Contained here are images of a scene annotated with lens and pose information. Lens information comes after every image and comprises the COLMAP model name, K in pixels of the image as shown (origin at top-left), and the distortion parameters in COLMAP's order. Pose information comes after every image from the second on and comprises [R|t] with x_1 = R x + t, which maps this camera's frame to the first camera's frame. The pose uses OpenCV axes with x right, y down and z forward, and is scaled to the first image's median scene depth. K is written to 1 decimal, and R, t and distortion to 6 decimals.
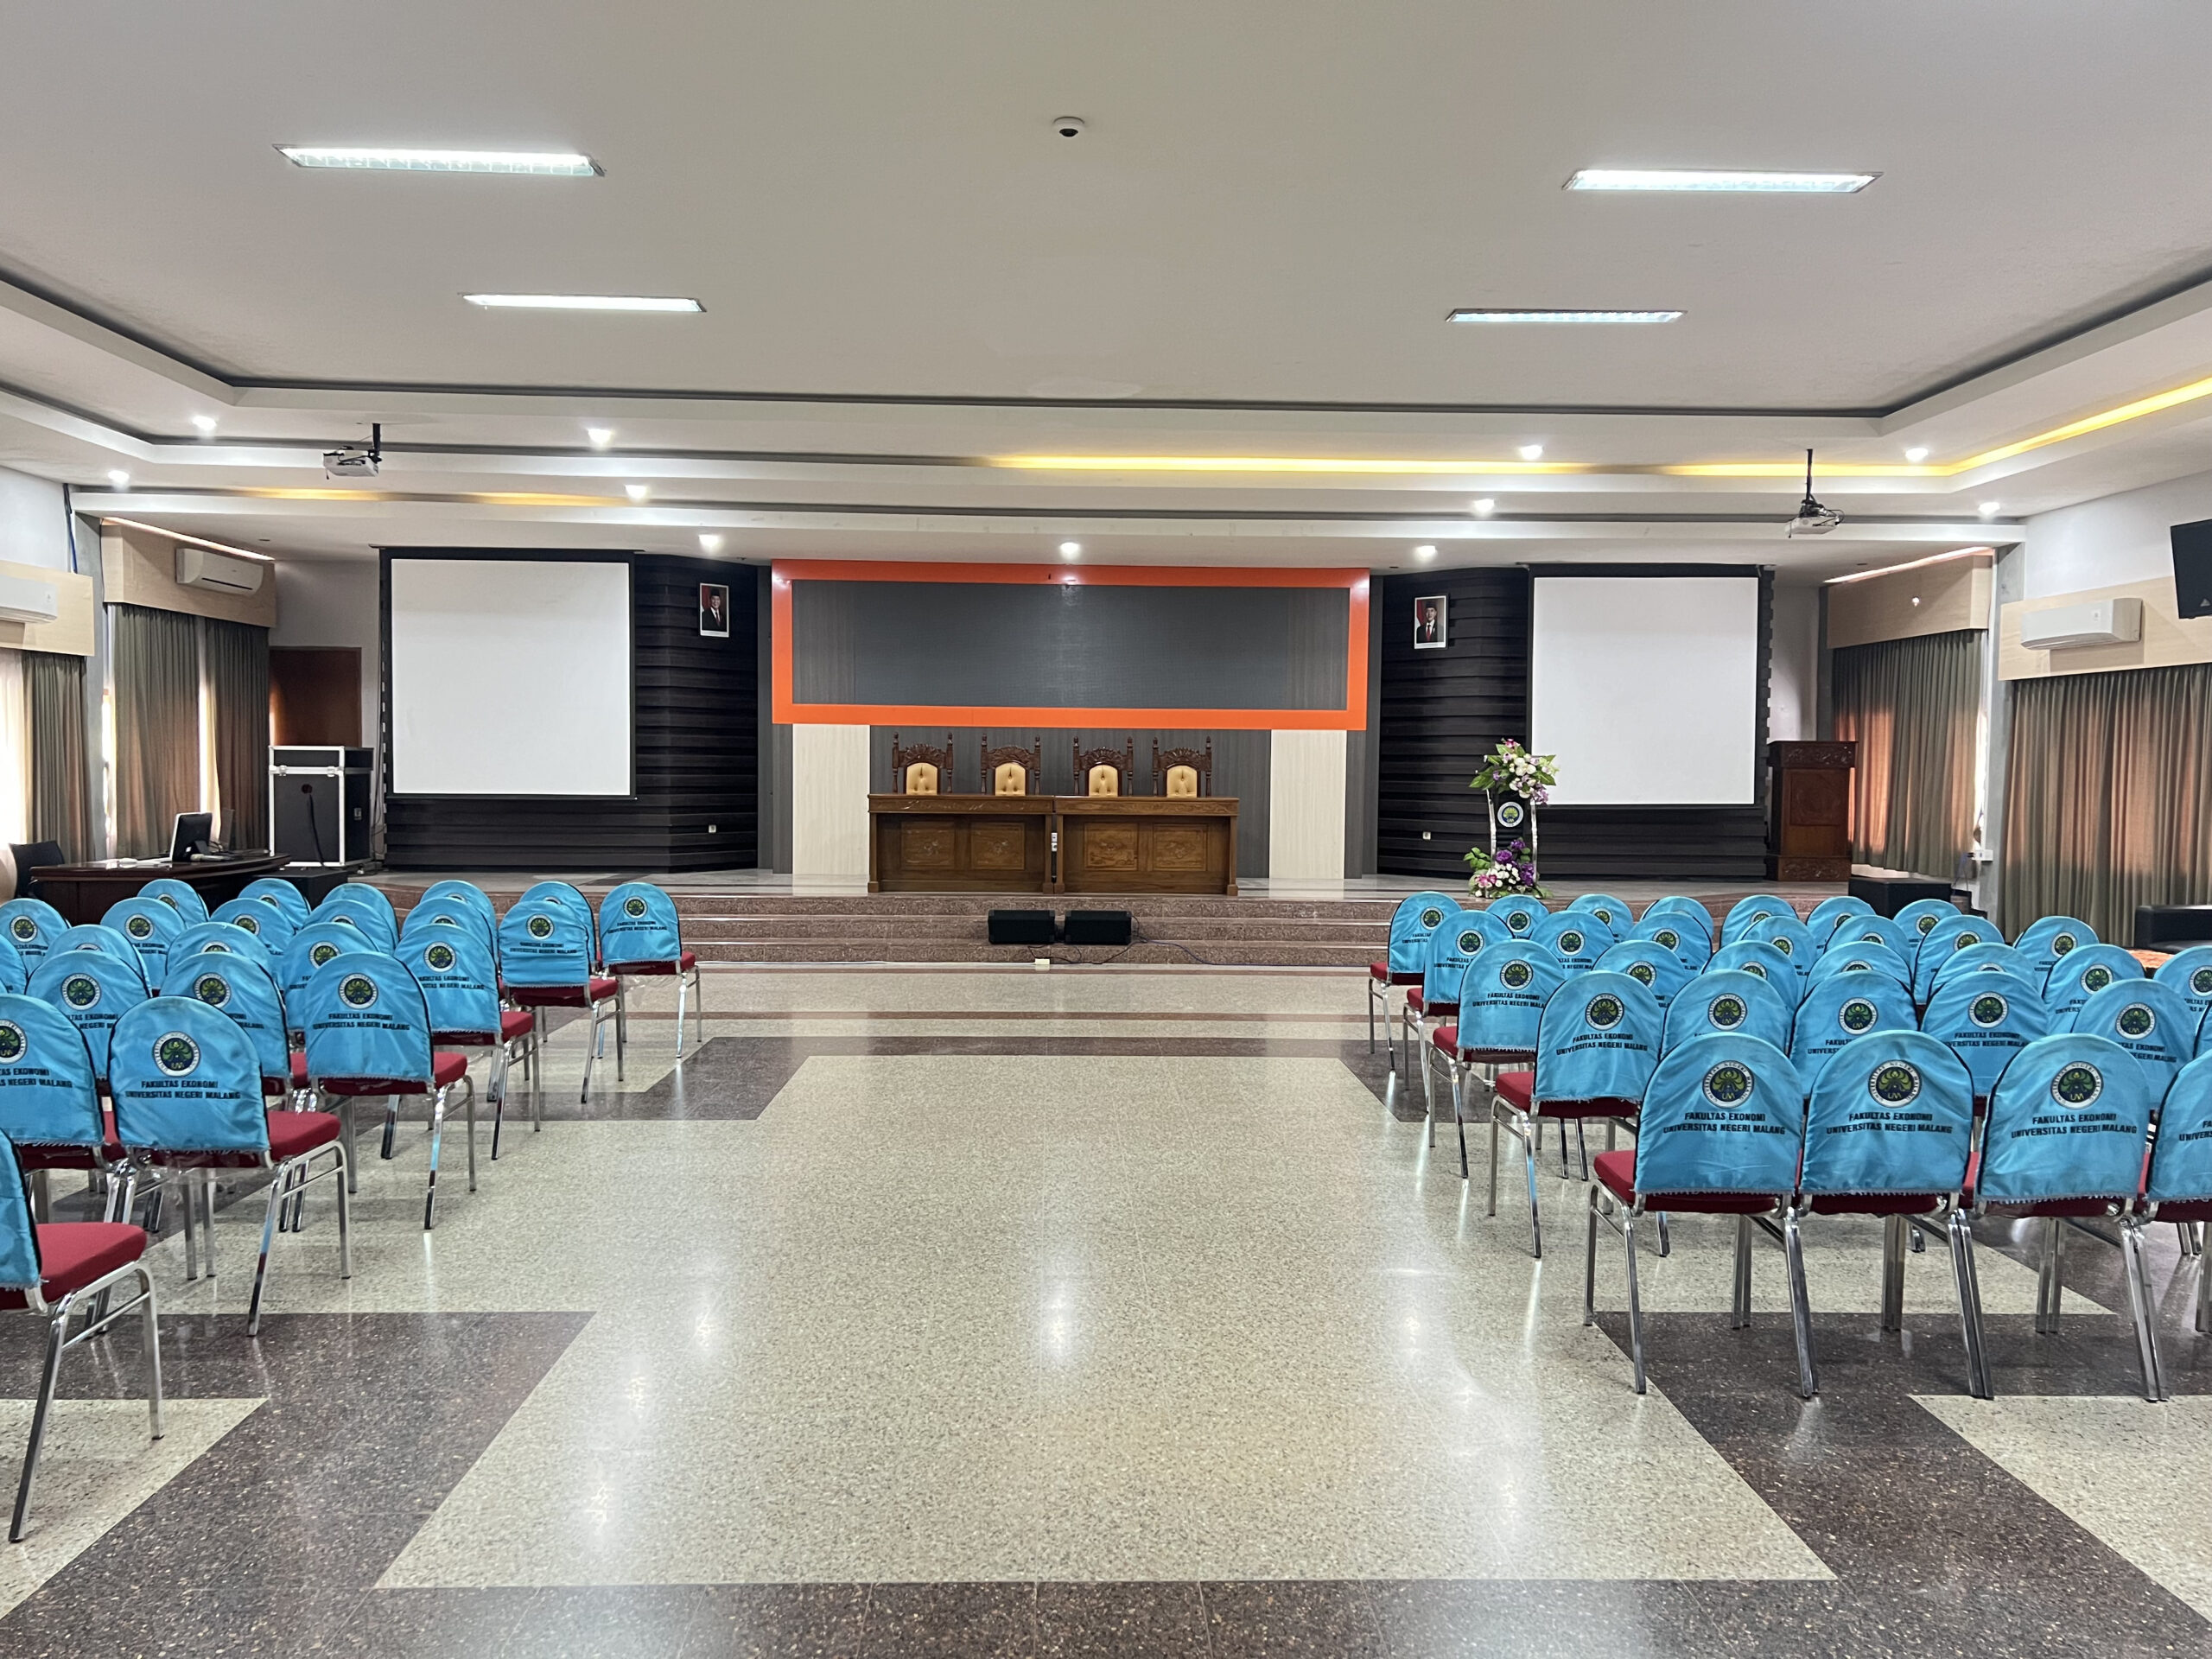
lens RADIAL K [[1651.7, 0, 1106.0], [0, 1651.7, 829.5], [0, 0, 1]] dist [0.095237, -0.129580]
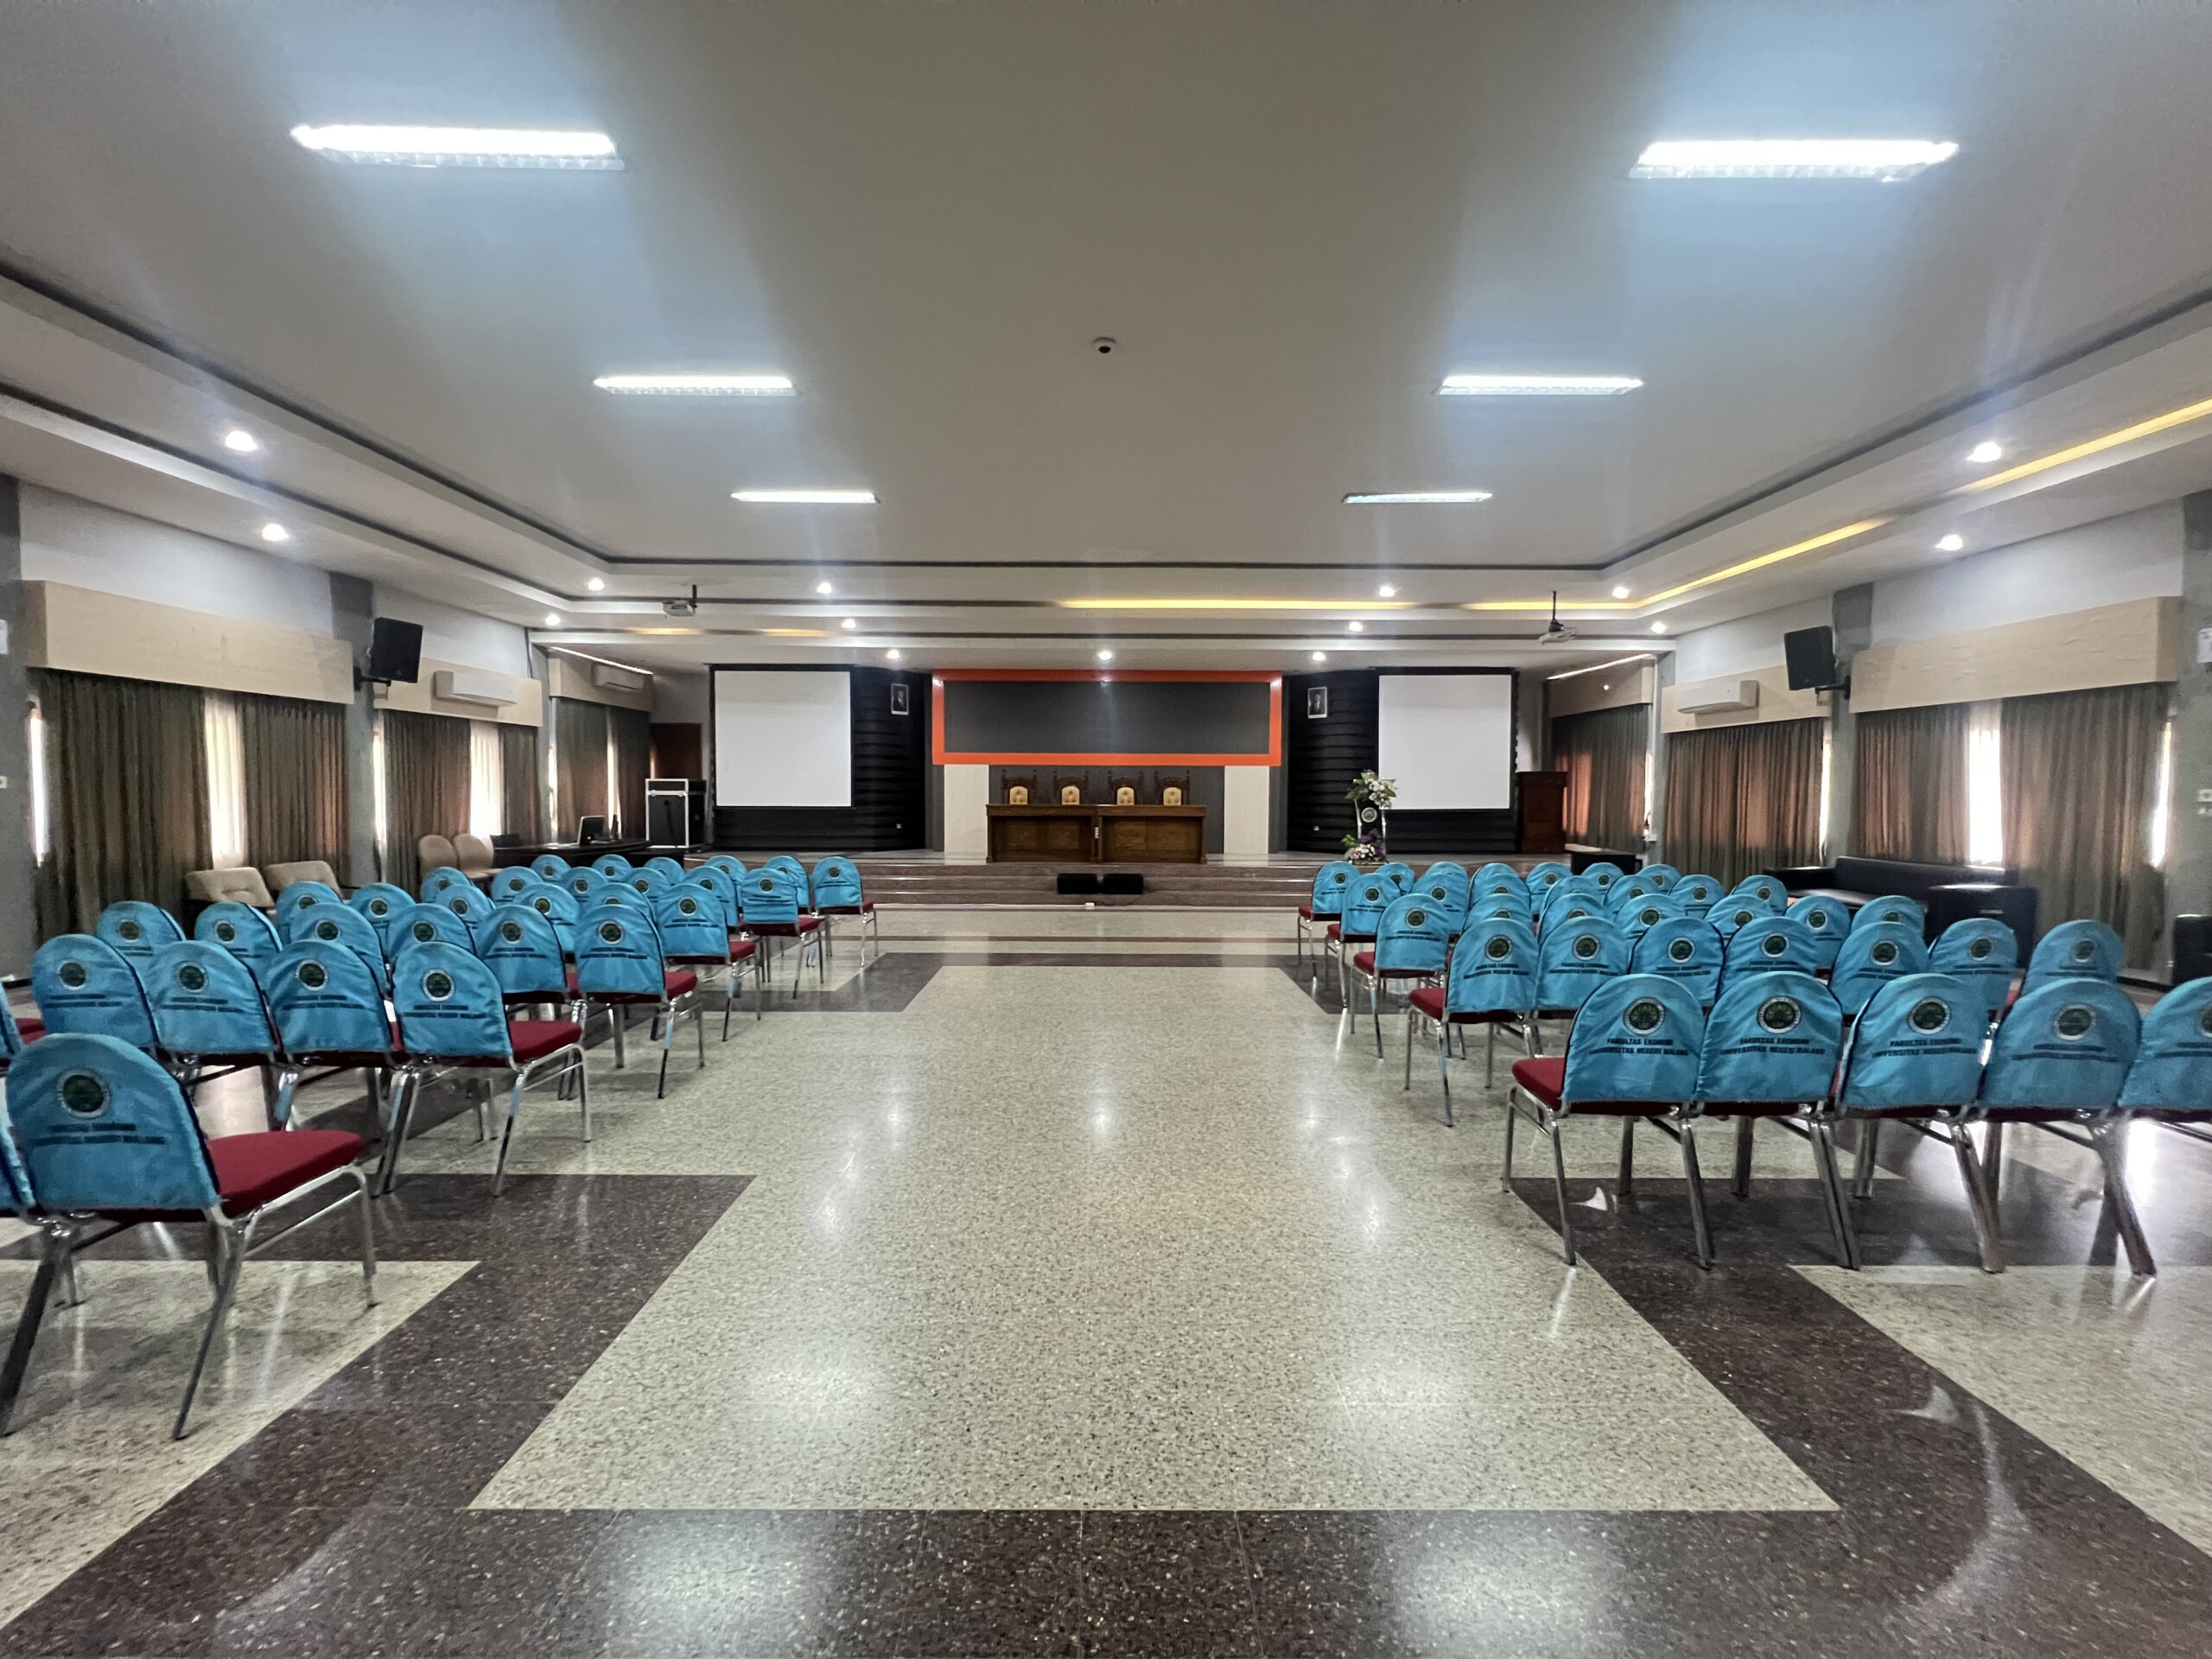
lens RADIAL K [[885.1, 0, 1098.7], [0, 885.1, 828.0], [0, 0, 1]] dist [0.001054, 0.000105]
pose [[0.999557, -0.004046, -0.029495, -0.003416], [0.004029, 0.999992, -0.000634, 0.004373], [0.029497, 0.000515, 0.999565, 0.114885]]
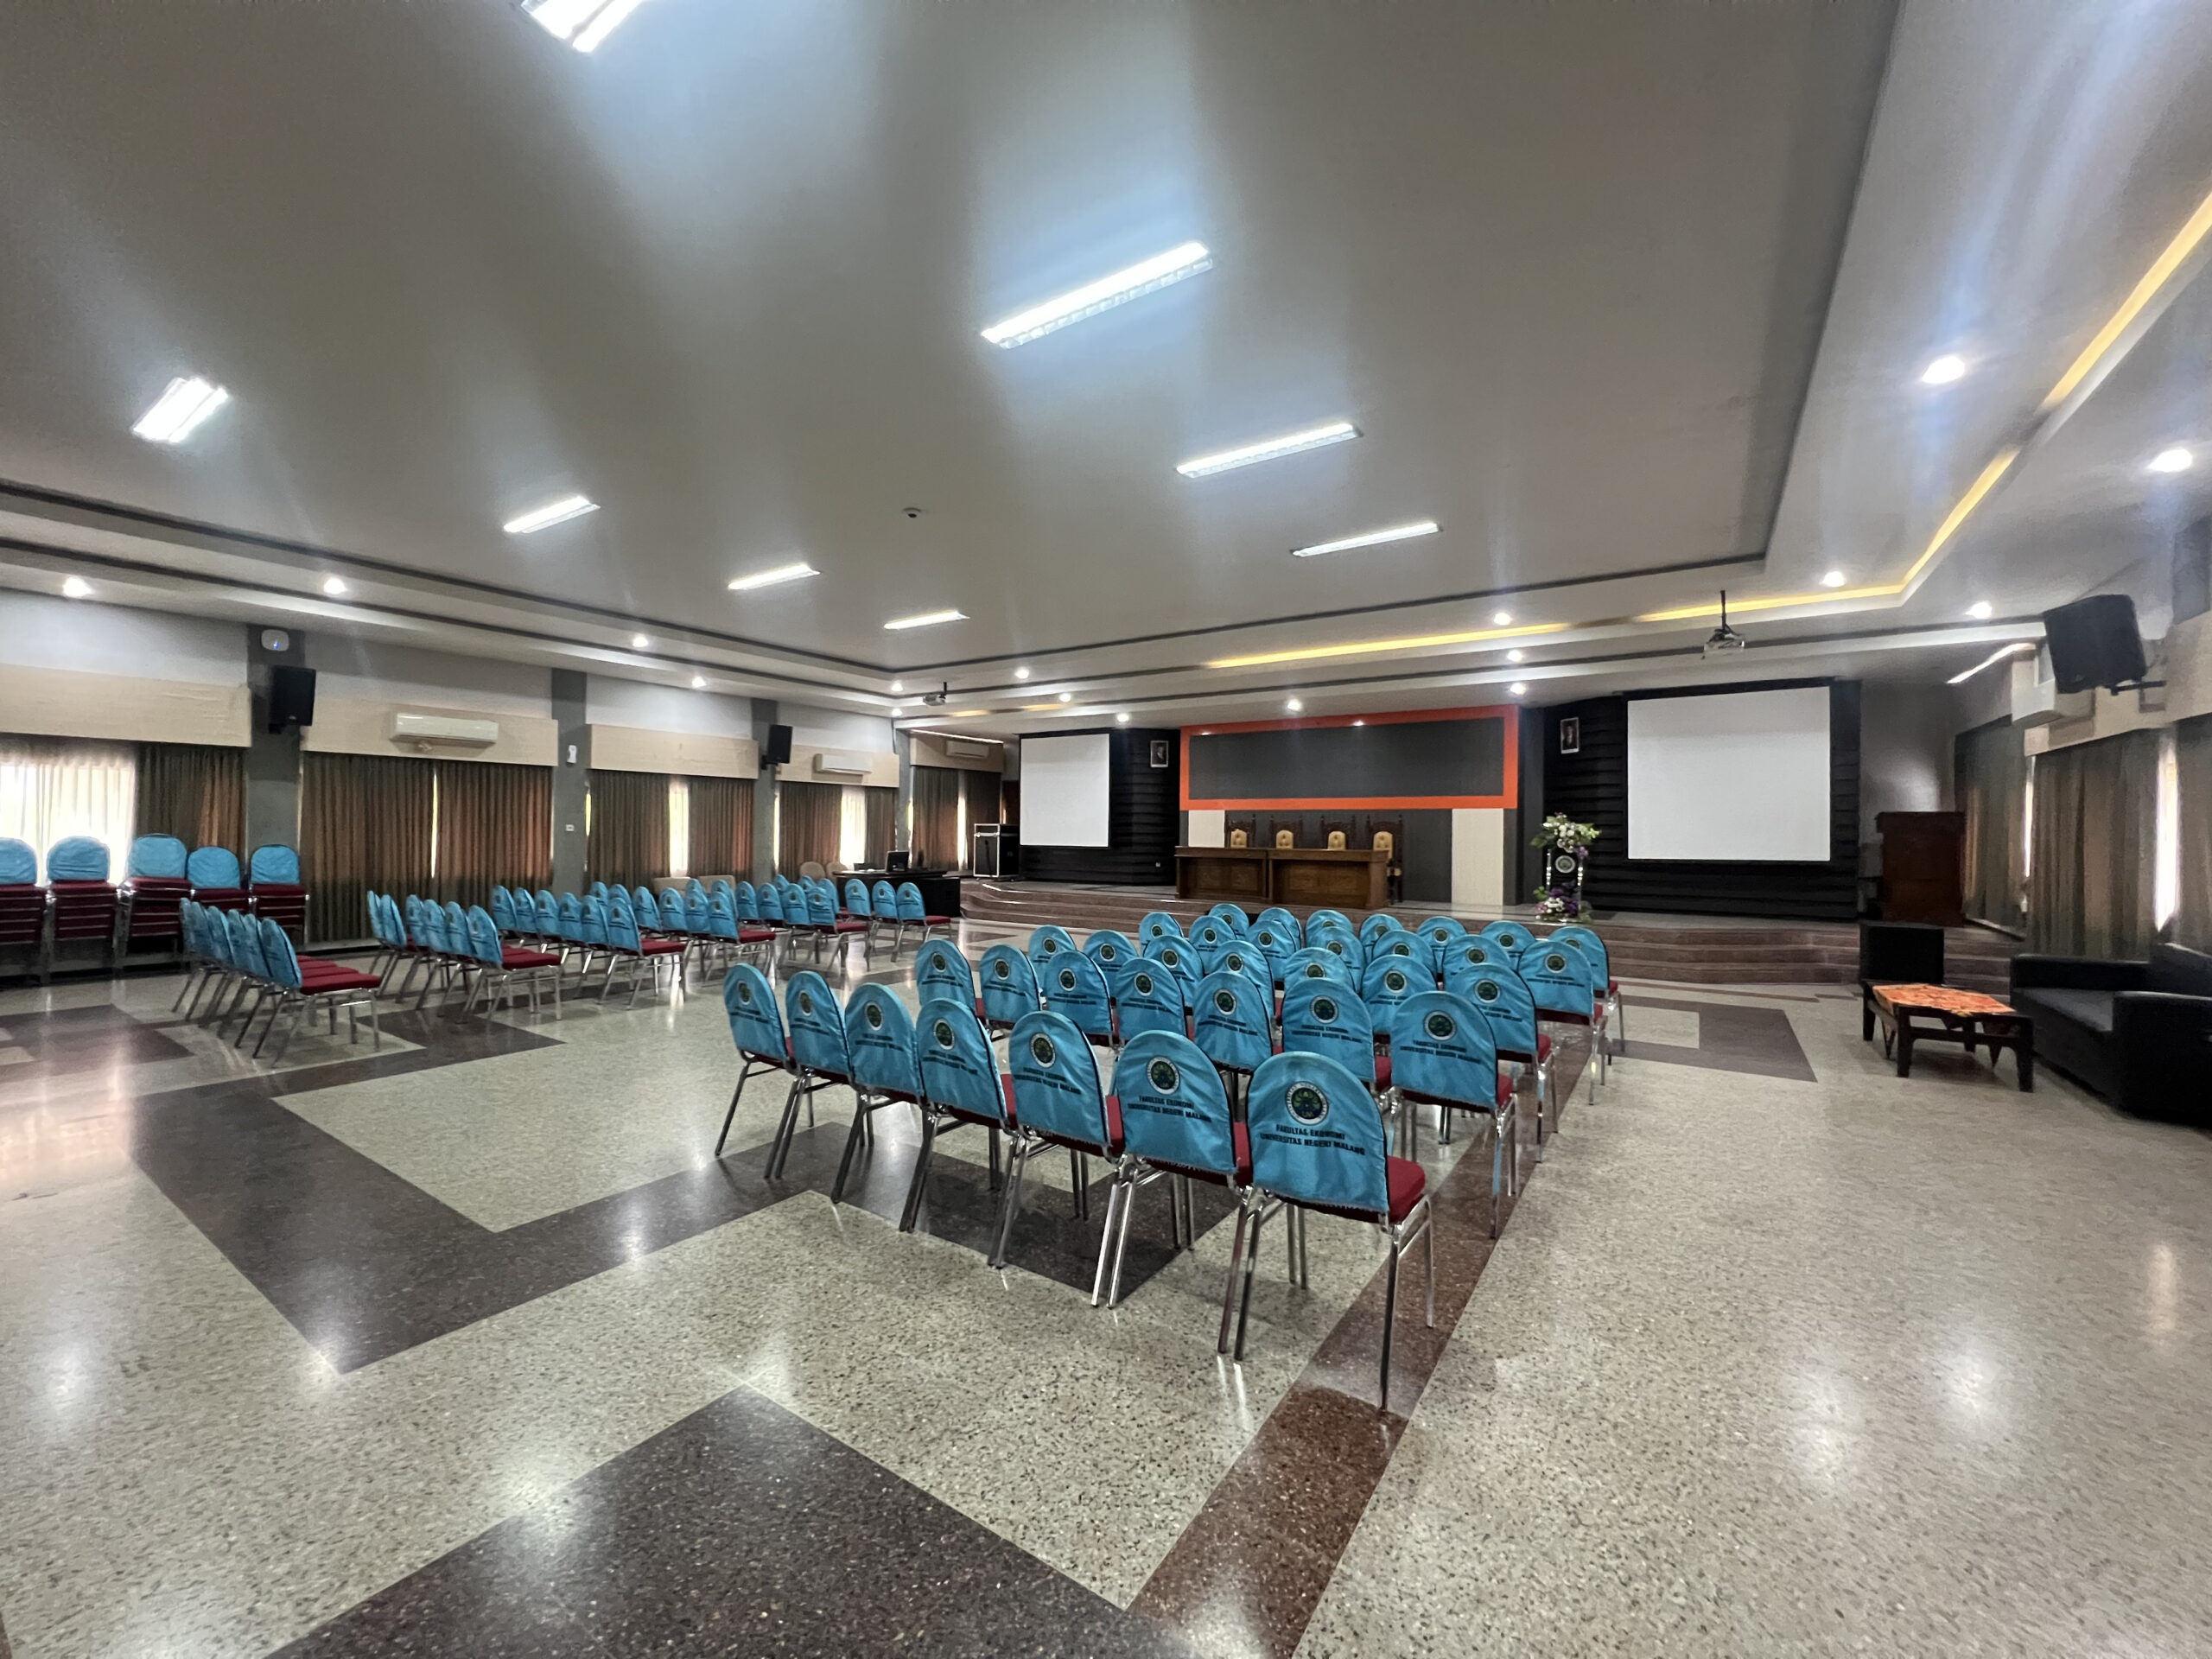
lens RADIAL K [[885.1, 0, 1098.7], [0, 885.1, 828.0], [0, 0, 1]] dist [0.001054, 0.000105]
pose [[0.808452, -0.004216, -0.588547, 0.423212], [-0.025146, 0.998814, -0.041697, 0.002220], [0.588025, 0.048510, 0.807387, 0.149546]]
